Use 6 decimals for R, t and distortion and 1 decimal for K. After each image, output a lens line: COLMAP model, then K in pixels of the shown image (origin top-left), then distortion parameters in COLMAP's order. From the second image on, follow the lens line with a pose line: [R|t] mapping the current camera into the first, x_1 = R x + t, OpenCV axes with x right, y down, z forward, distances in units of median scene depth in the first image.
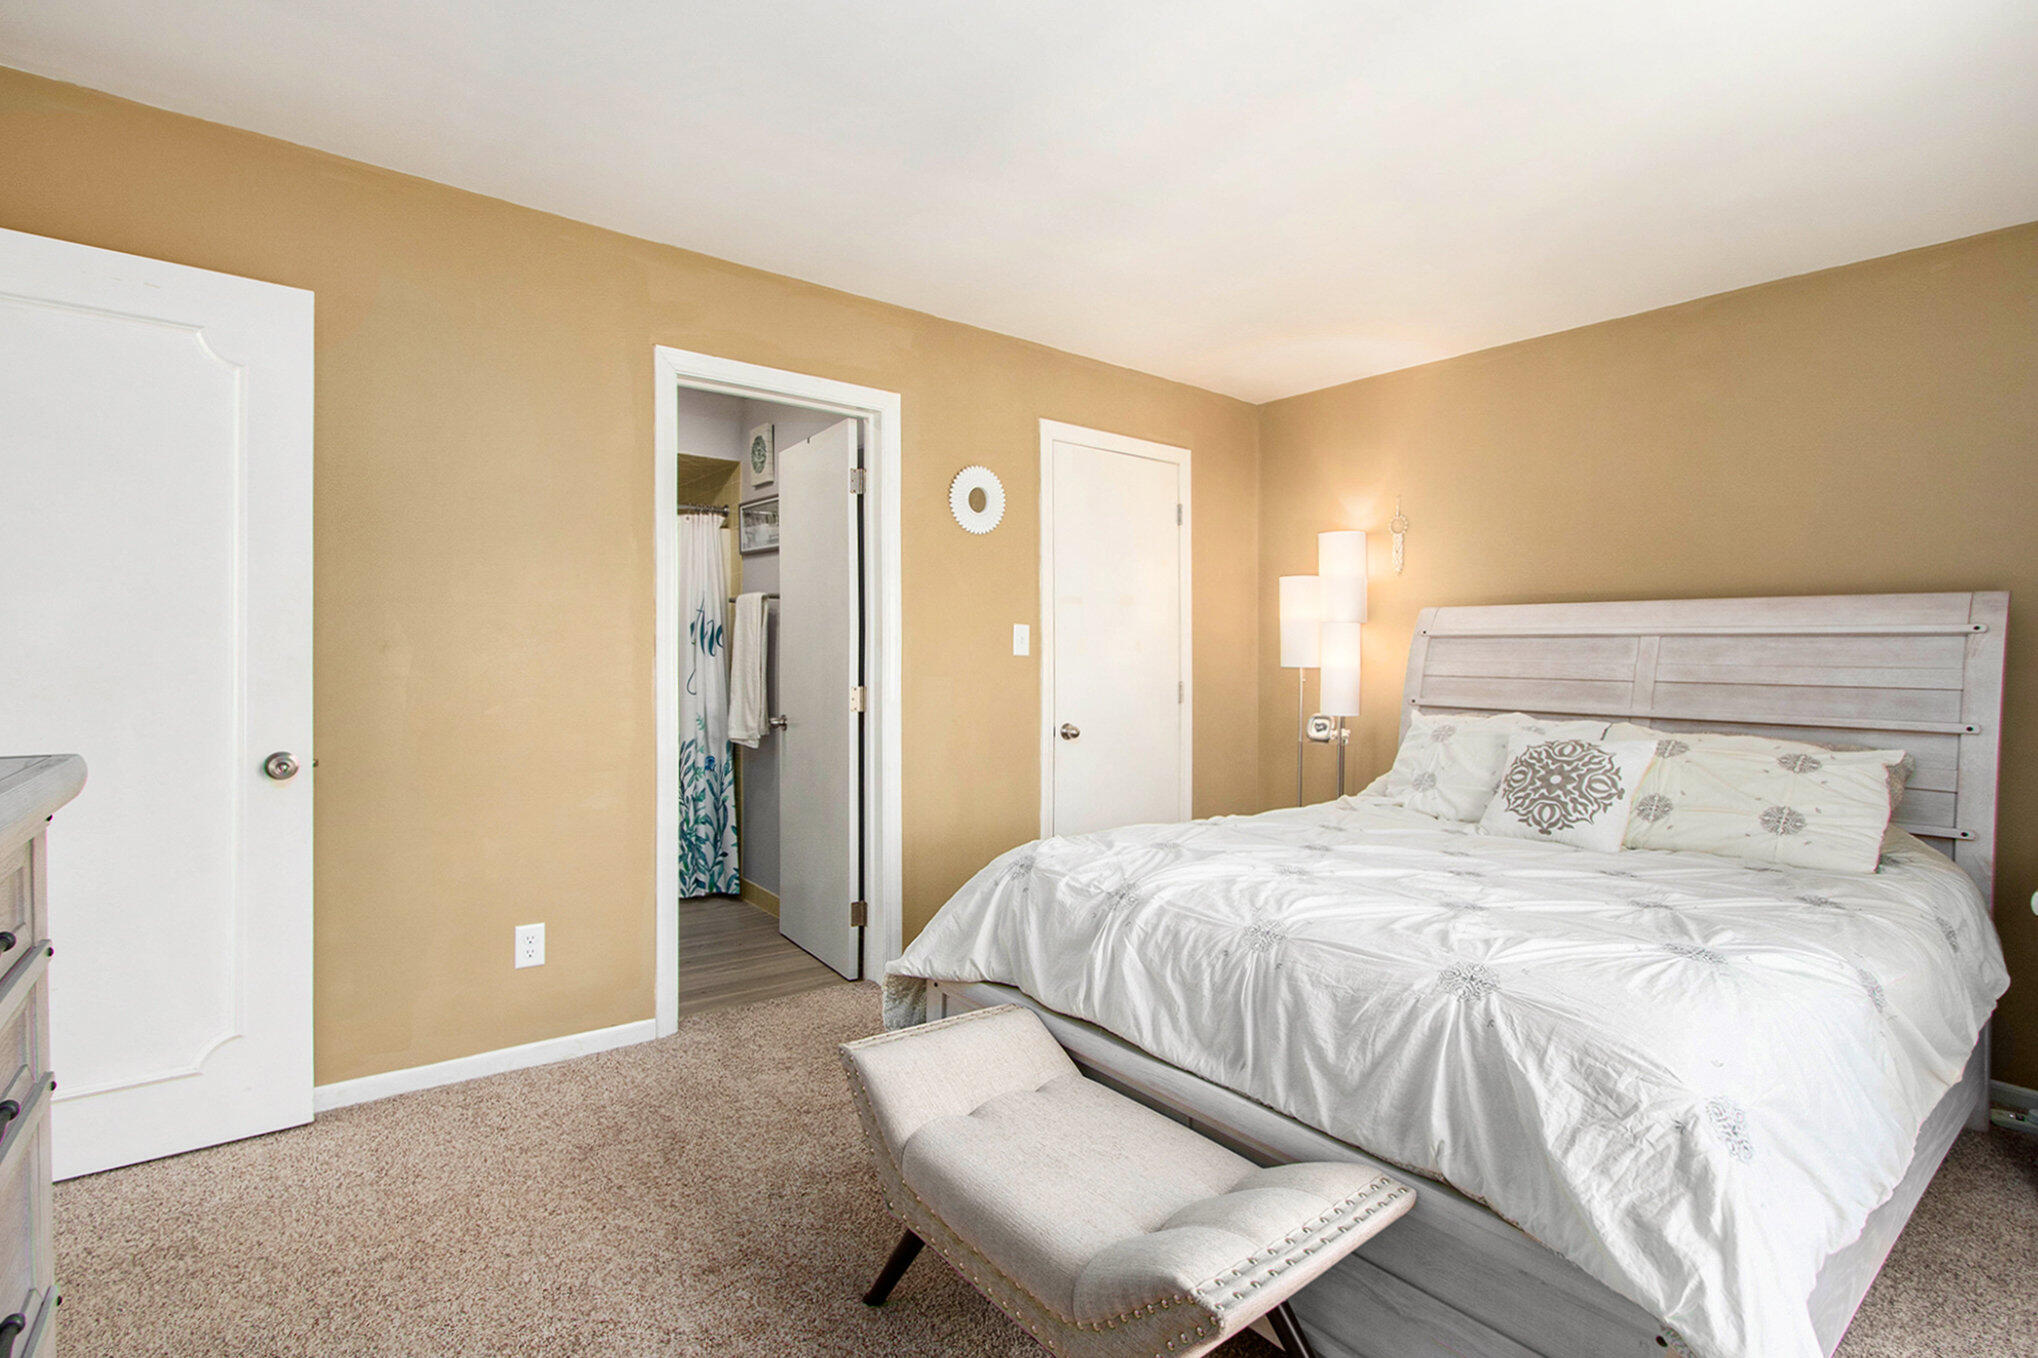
lens RADIAL K [[948.1, 0, 1024.2], [0, 948.1, 684.2], [0, 0, 1]] dist [-0.011441, 0.000588]
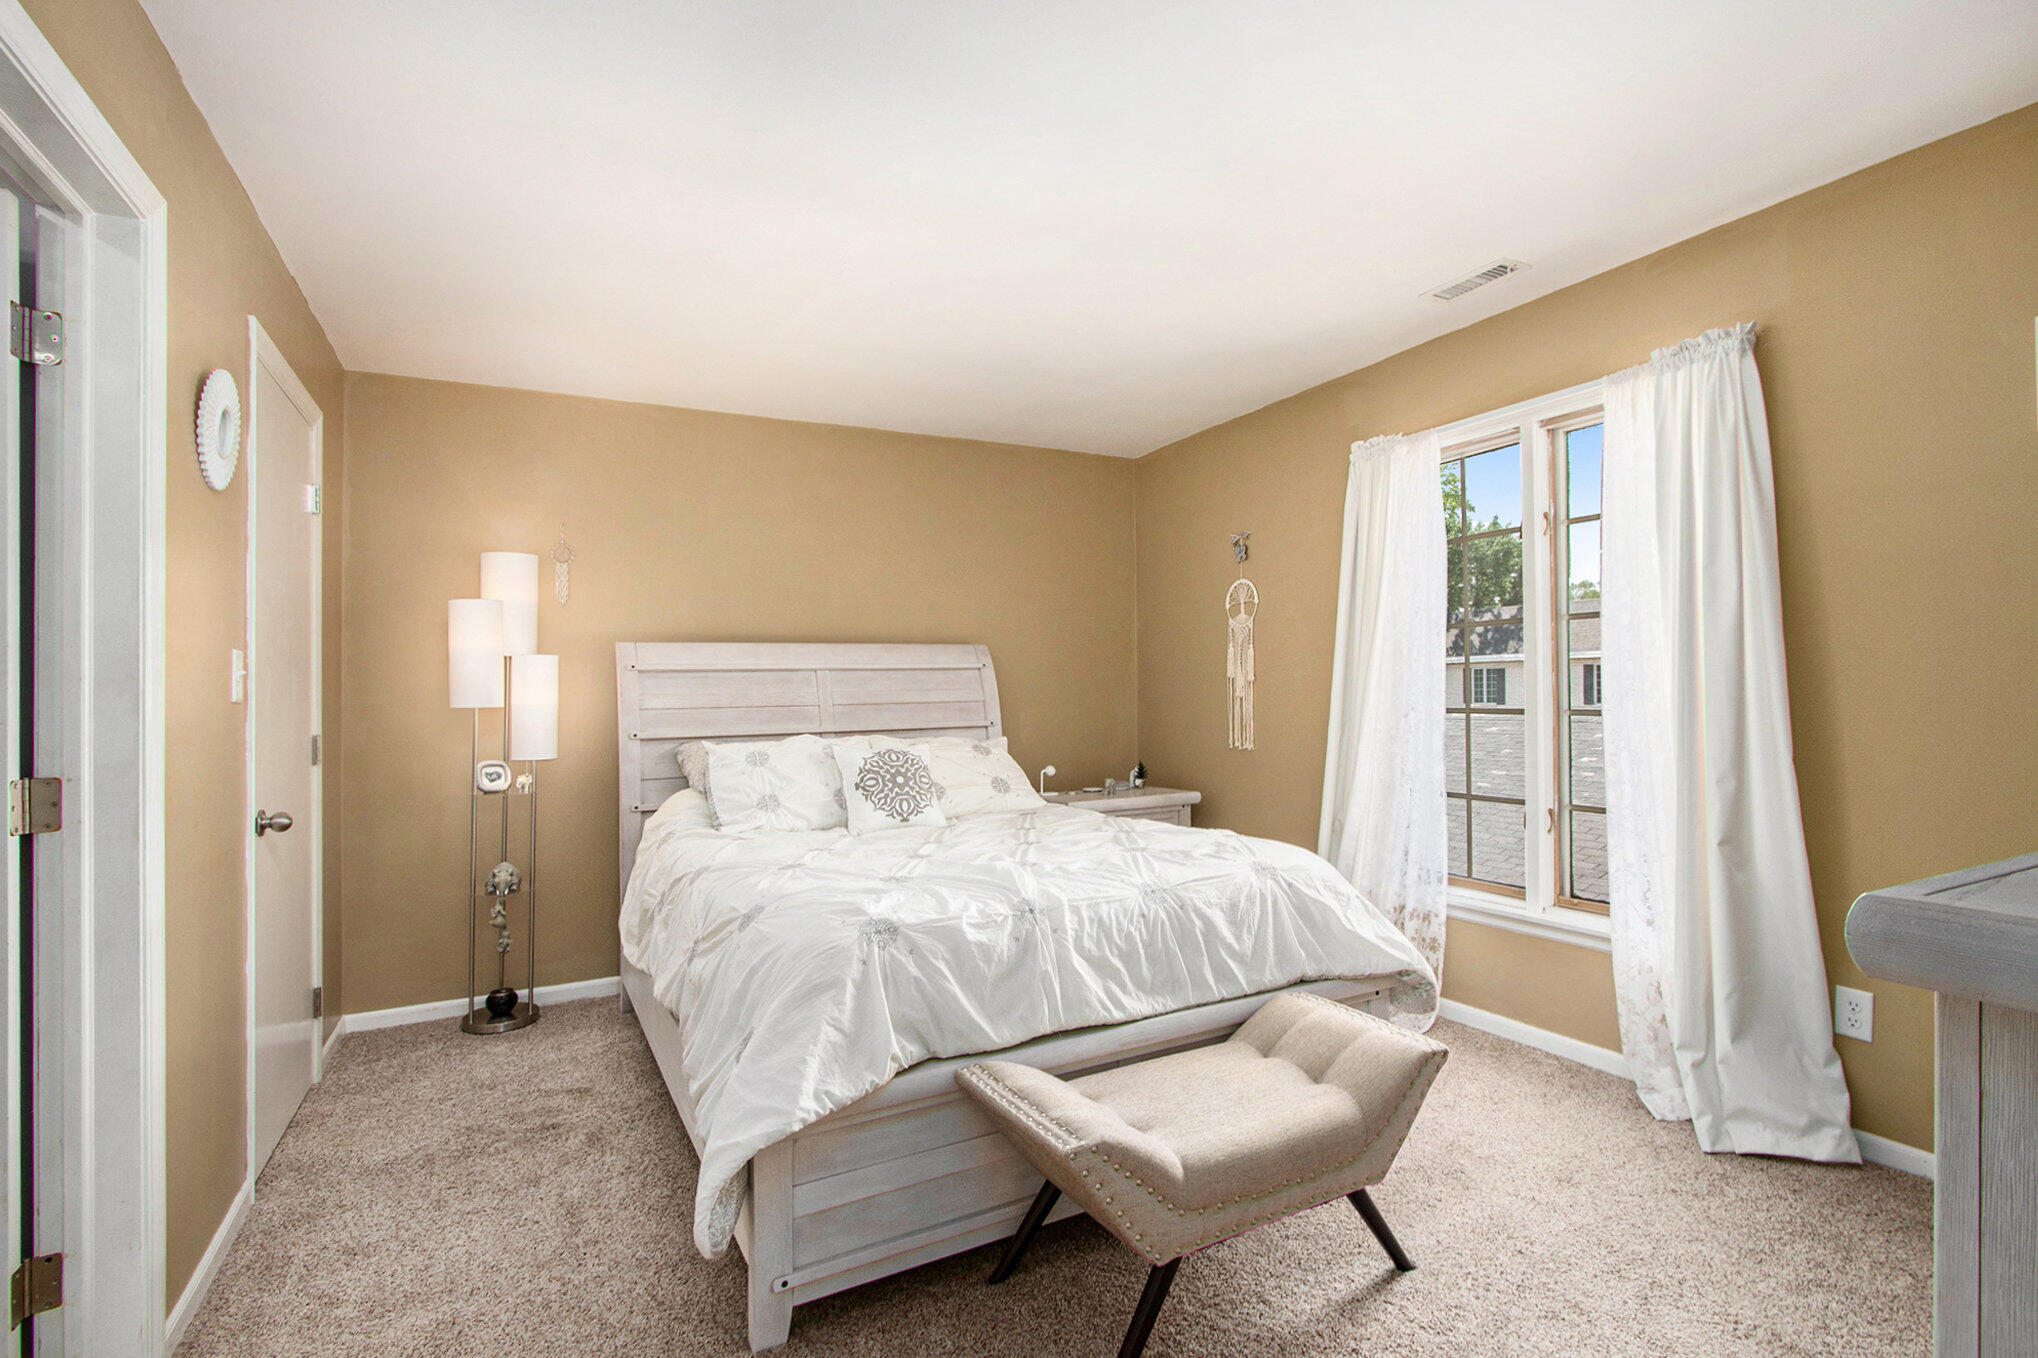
lens RADIAL K [[948.1, 0, 1022.8], [0, 948.1, 668.7], [0, 0, 1]] dist [-0.011441, 0.000588]
pose [[0.183617, 0.002920, 0.982994, -0.620322], [0.049342, 0.998708, -0.012184, -0.025270], [-0.981759, 0.050740, 0.183235, 0.518300]]
